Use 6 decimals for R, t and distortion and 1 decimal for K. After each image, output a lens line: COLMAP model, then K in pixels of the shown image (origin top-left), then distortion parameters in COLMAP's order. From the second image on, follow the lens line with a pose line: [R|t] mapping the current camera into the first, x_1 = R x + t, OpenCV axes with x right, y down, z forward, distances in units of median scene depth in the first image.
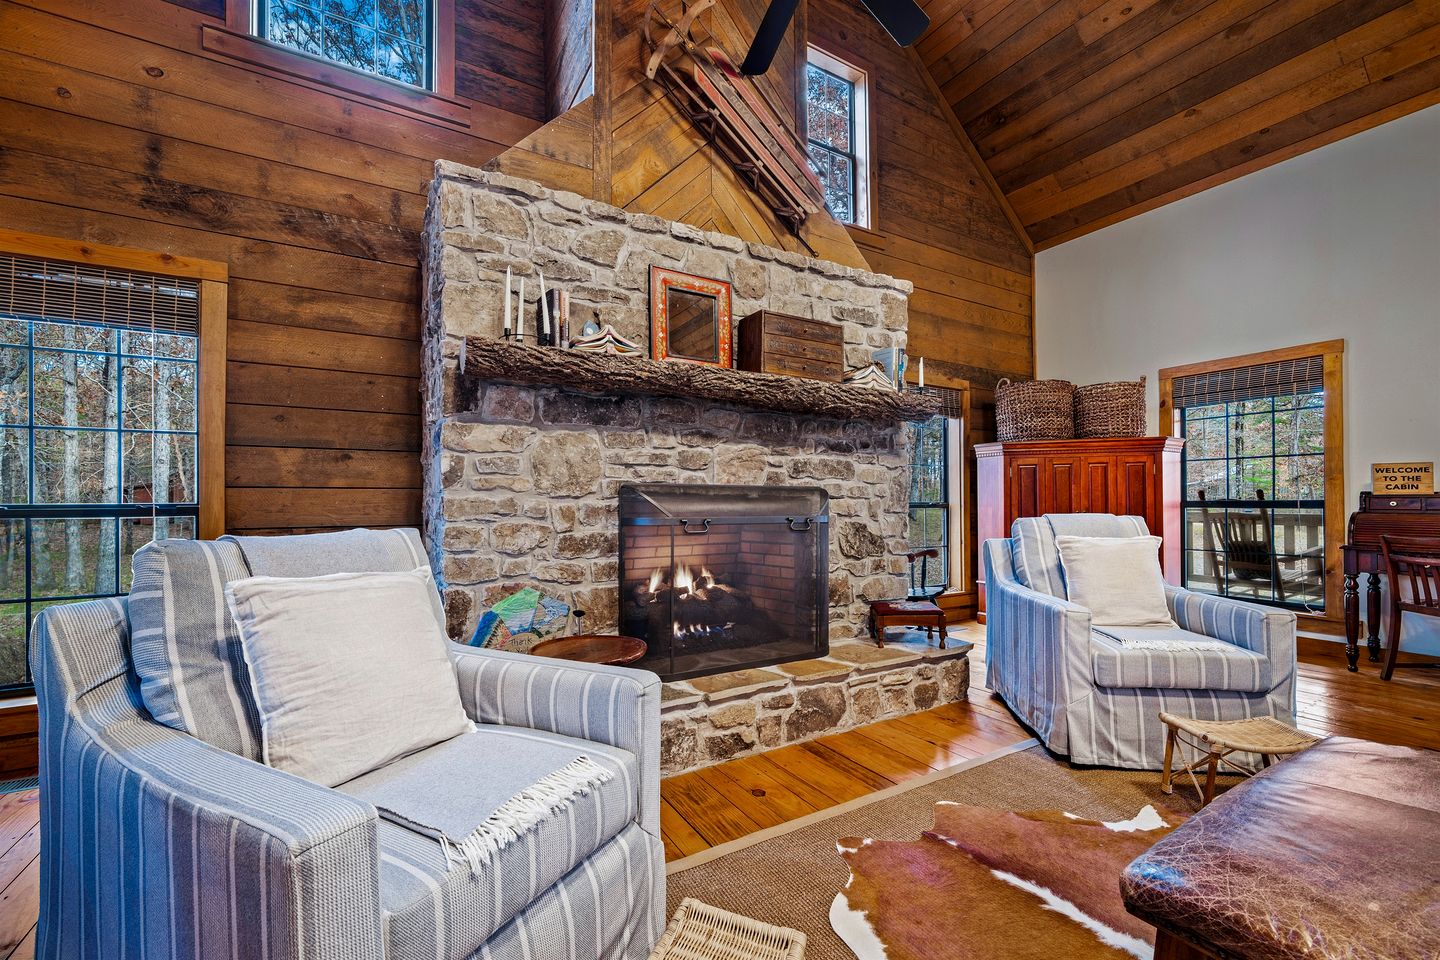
lens RADIAL K [[585.5, 0, 708.3], [0, 585.5, 500.7], [0, 0, 1]] dist [-0.001657, -0.000351]
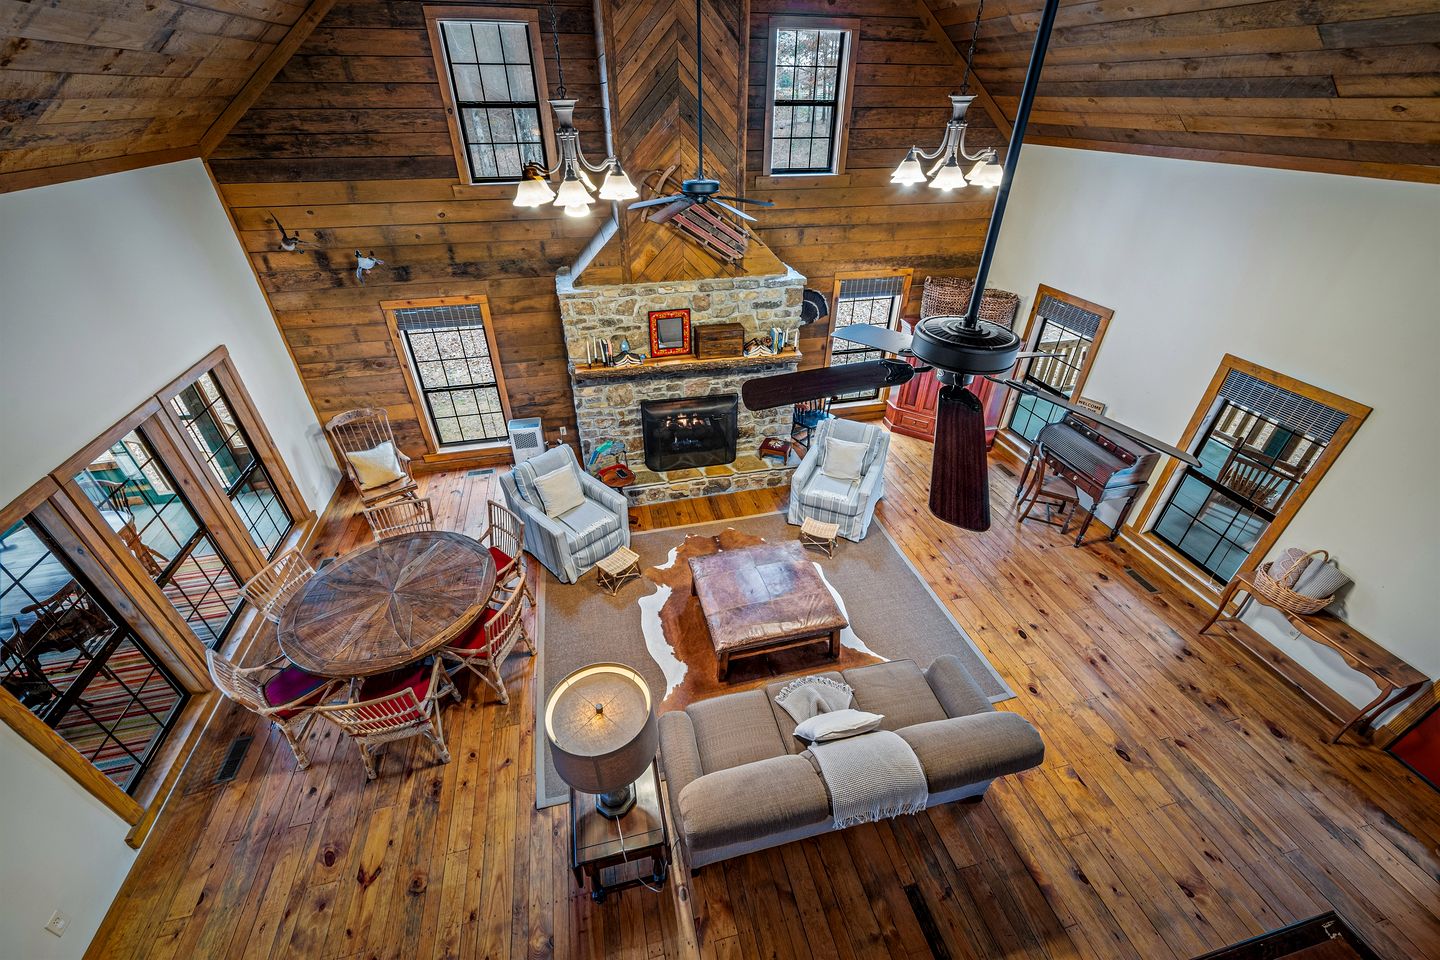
lens RADIAL K [[569.1, 0, 716.0], [0, 569.1, 487.5], [0, 0, 1]] dist [-0.005204, 0.000166]
pose [[0.960346, 0.162587, -0.226497, 0.682262], [-0.004566, 0.821430, 0.570291, -0.986384], [0.278773, -0.546643, 0.789599, -0.930254]]
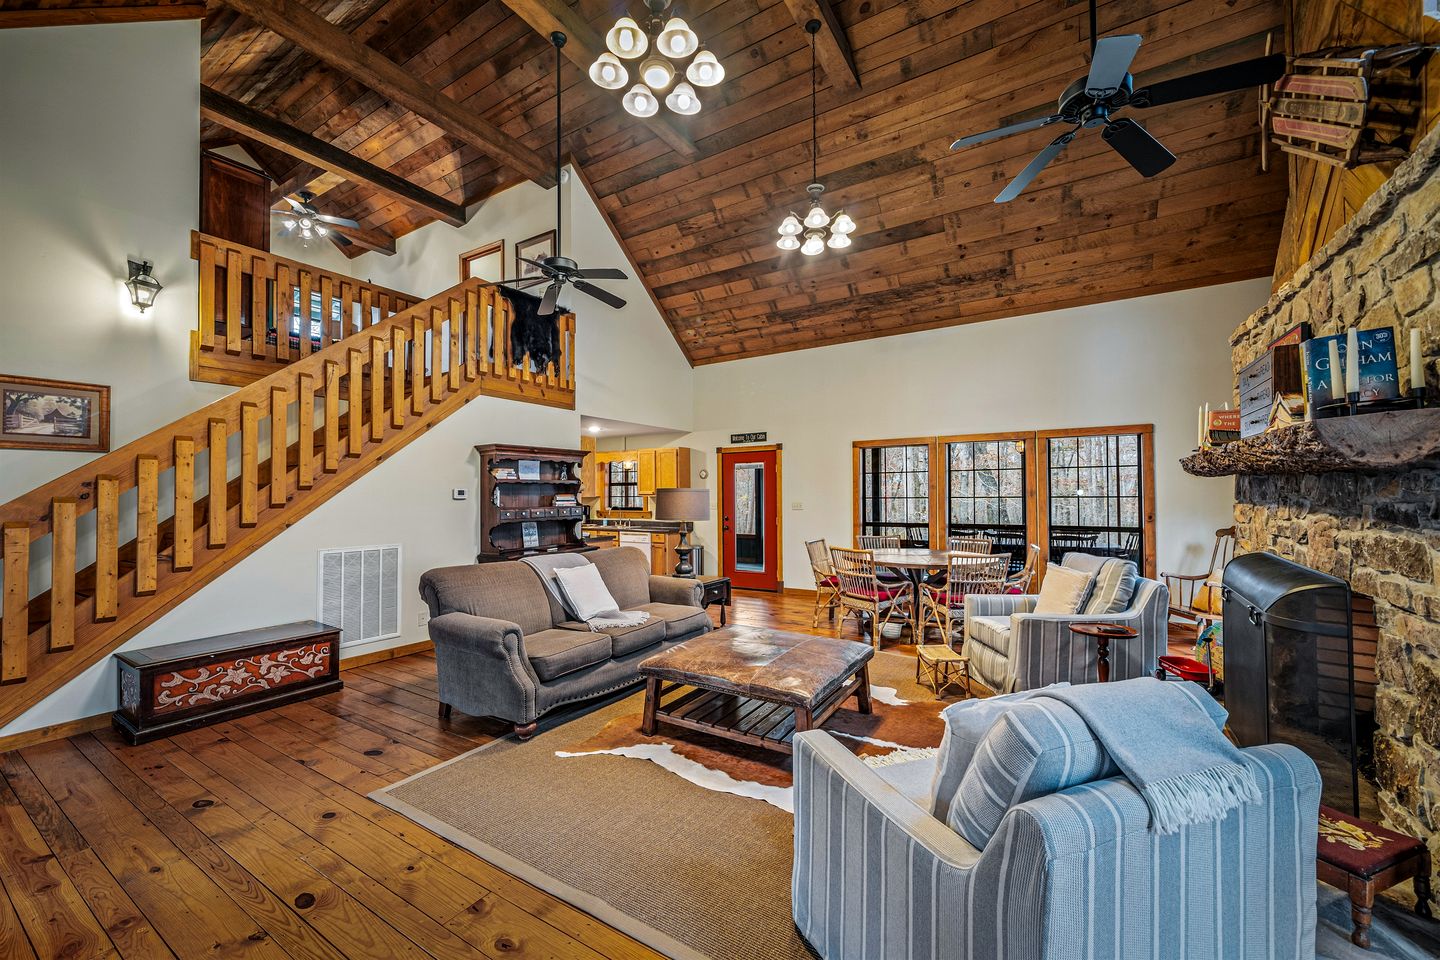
lens RADIAL K [[569.1, 0, 717.6], [0, 569.1, 485.9], [0, 0, 1]] dist [-0.005204, 0.000166]
pose [[-0.881168, 0.006975, -0.472751, 1.134127], [0.016195, 0.999750, -0.015436, -0.135028], [0.472525, -0.021257, -0.881061, 1.276017]]
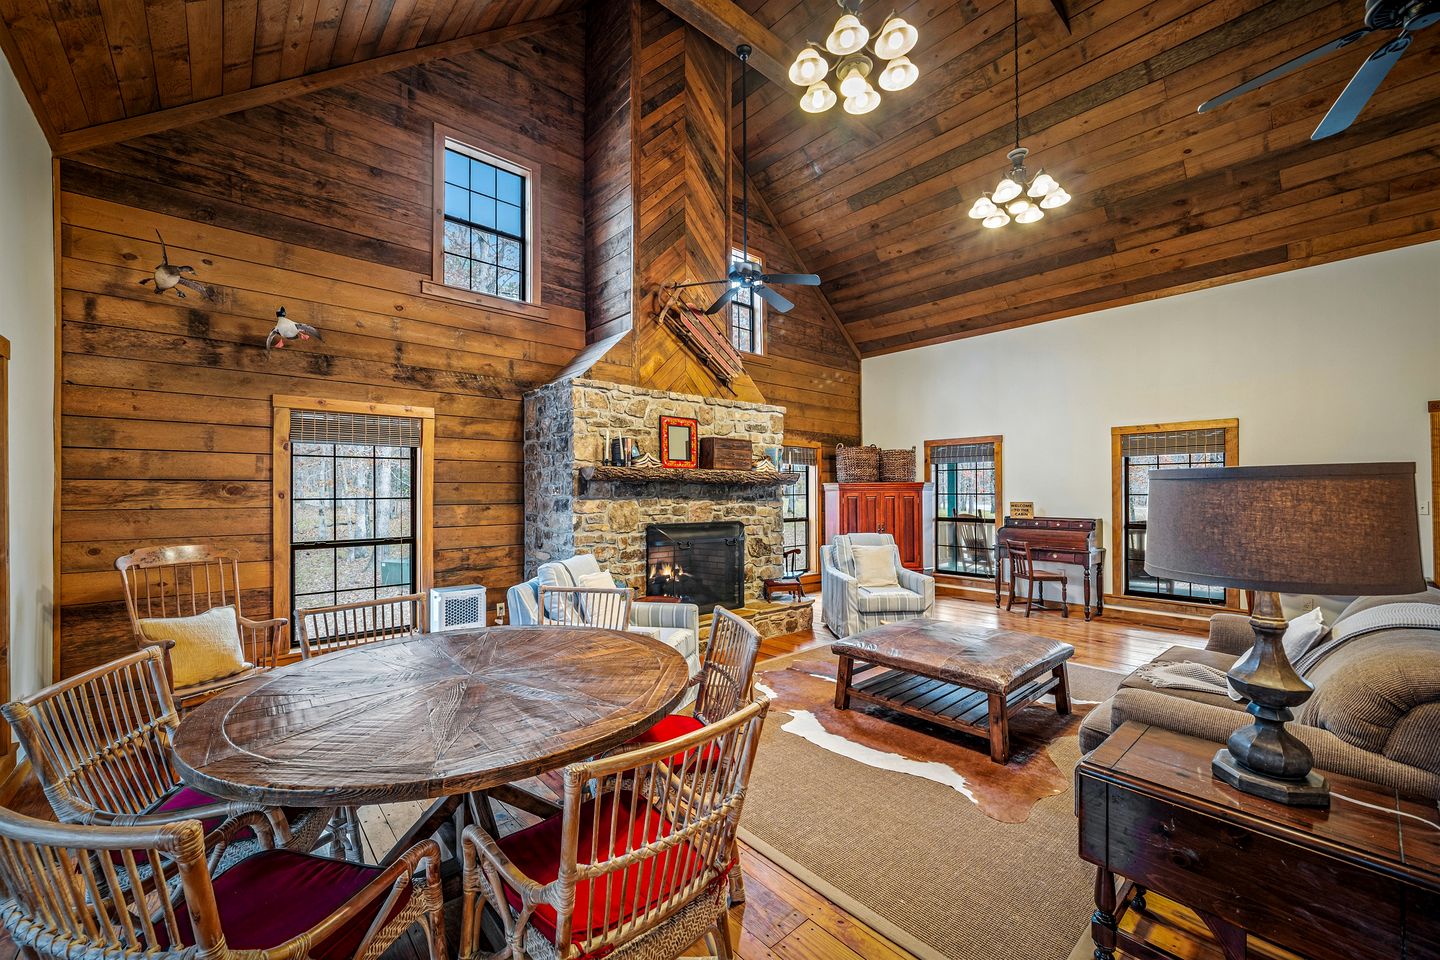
lens RADIAL K [[569.1, 0, 715.0], [0, 569.1, 486.8], [0, 0, 1]] dist [-0.005204, 0.000166]
pose [[0.980303, 0.002593, 0.197480, -0.270010], [-0.001590, 0.999985, -0.005238, -0.131406], [-0.197491, 0.004820, 0.980293, -0.858623]]
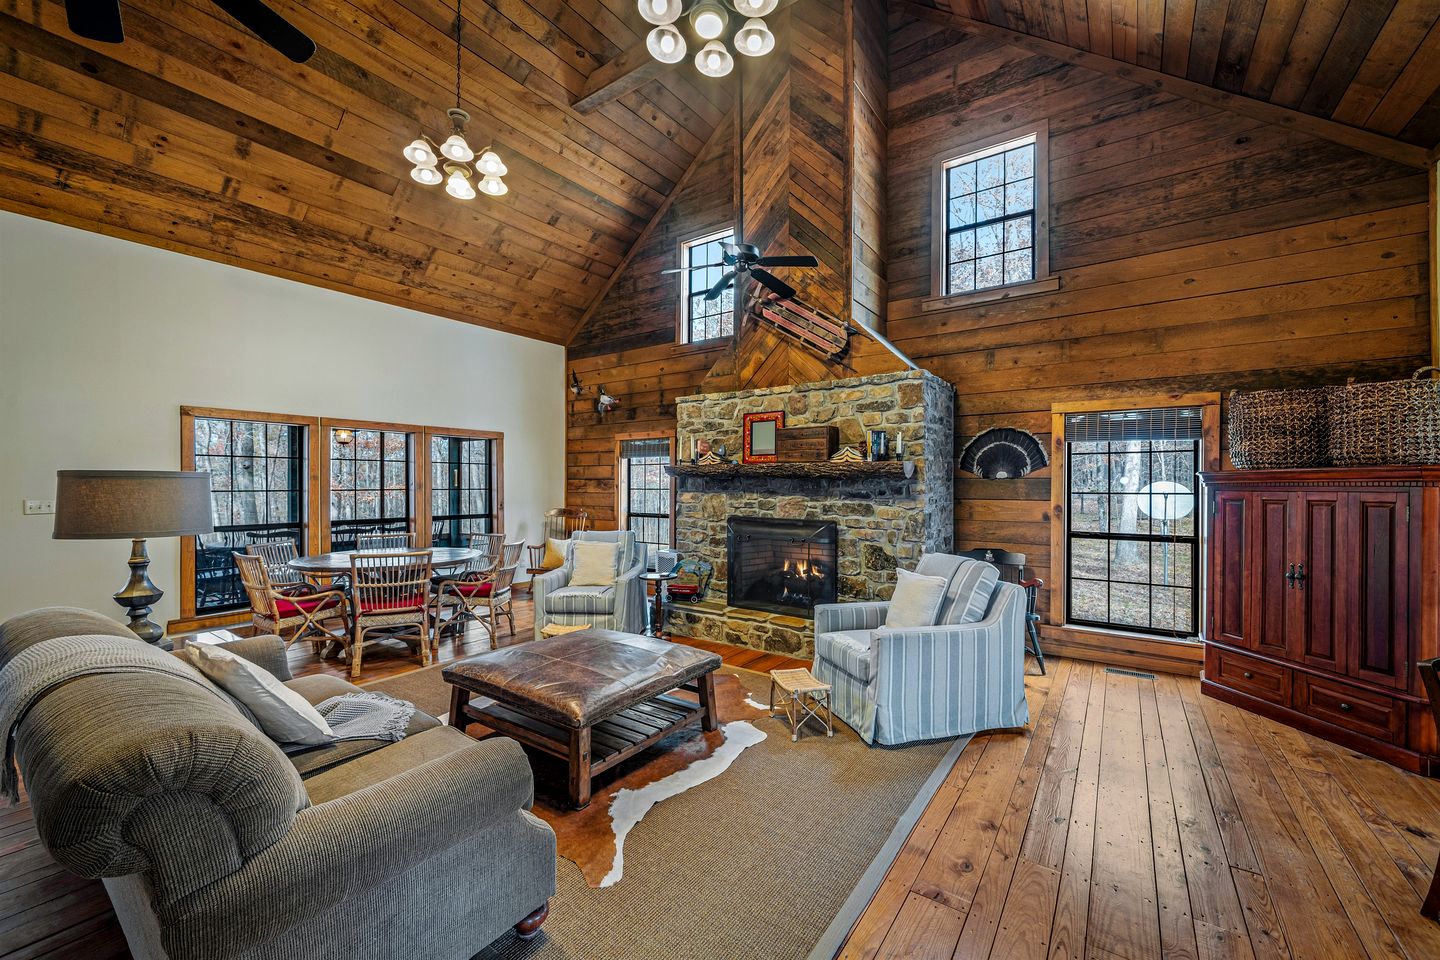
lens RADIAL K [[569.1, 0, 713.1], [0, 569.1, 485.1], [0, 0, 1]] dist [-0.005204, 0.000166]
pose [[0.411768, 0.005467, -0.911272, 1.567326], [0.000467, 0.999981, 0.006211, -0.140223], [0.911289, -0.002983, 0.411757, 0.035487]]
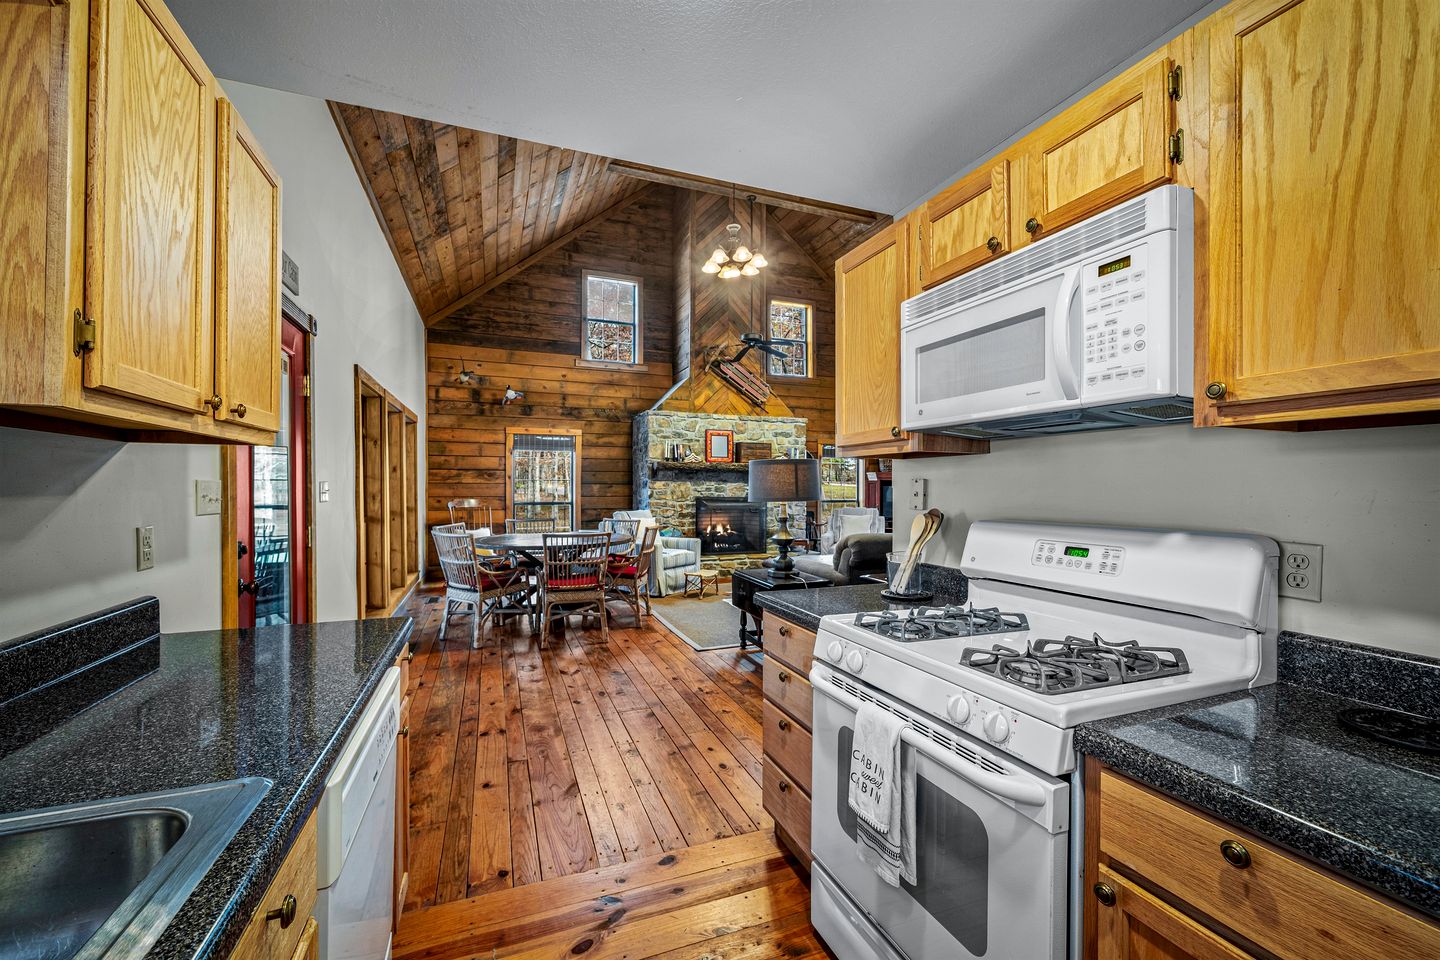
lens RADIAL K [[585.5, 0, 714.3], [0, 585.5, 487.6], [0, 0, 1]] dist [-0.001657, -0.000351]
pose [[0.988474, 0.007111, -0.151223, 0.393921], [-0.006657, 0.999972, 0.003513, -0.082566], [0.151244, -0.002465, 0.988493, -1.977440]]
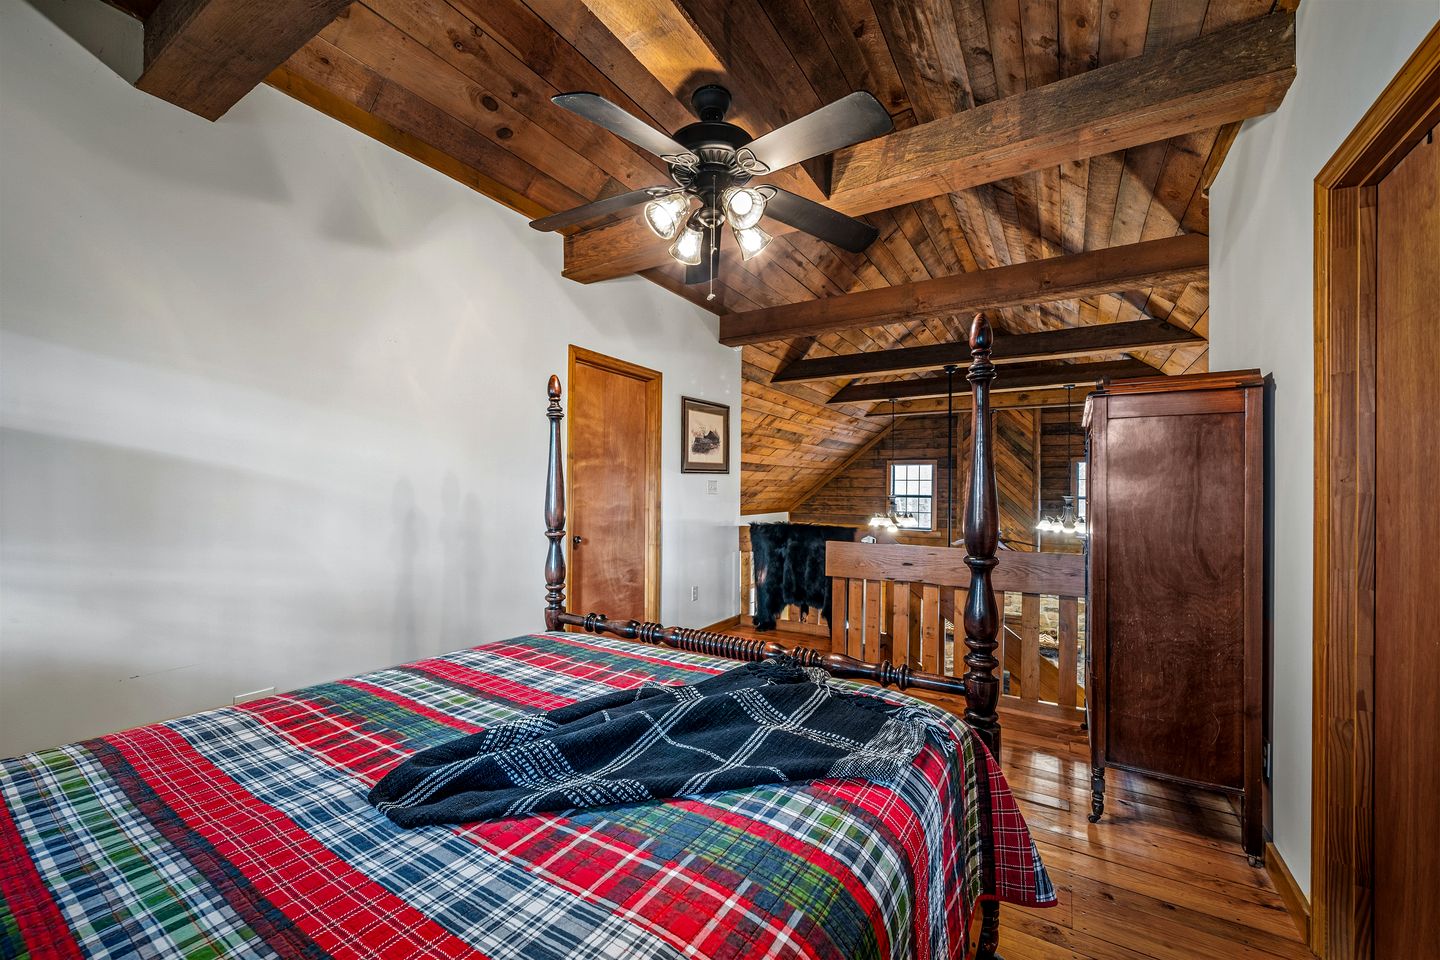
lens RADIAL K [[585.5, 0, 708.5], [0, 585.5, 486.5], [0, 0, 1]] dist [-0.001657, -0.000351]
pose [[0.472689, 0.004577, -0.881217, 2.192854], [-0.007641, 0.999970, 0.001095, -1.013152], [0.881196, 0.006216, 0.472710, -2.048238]]
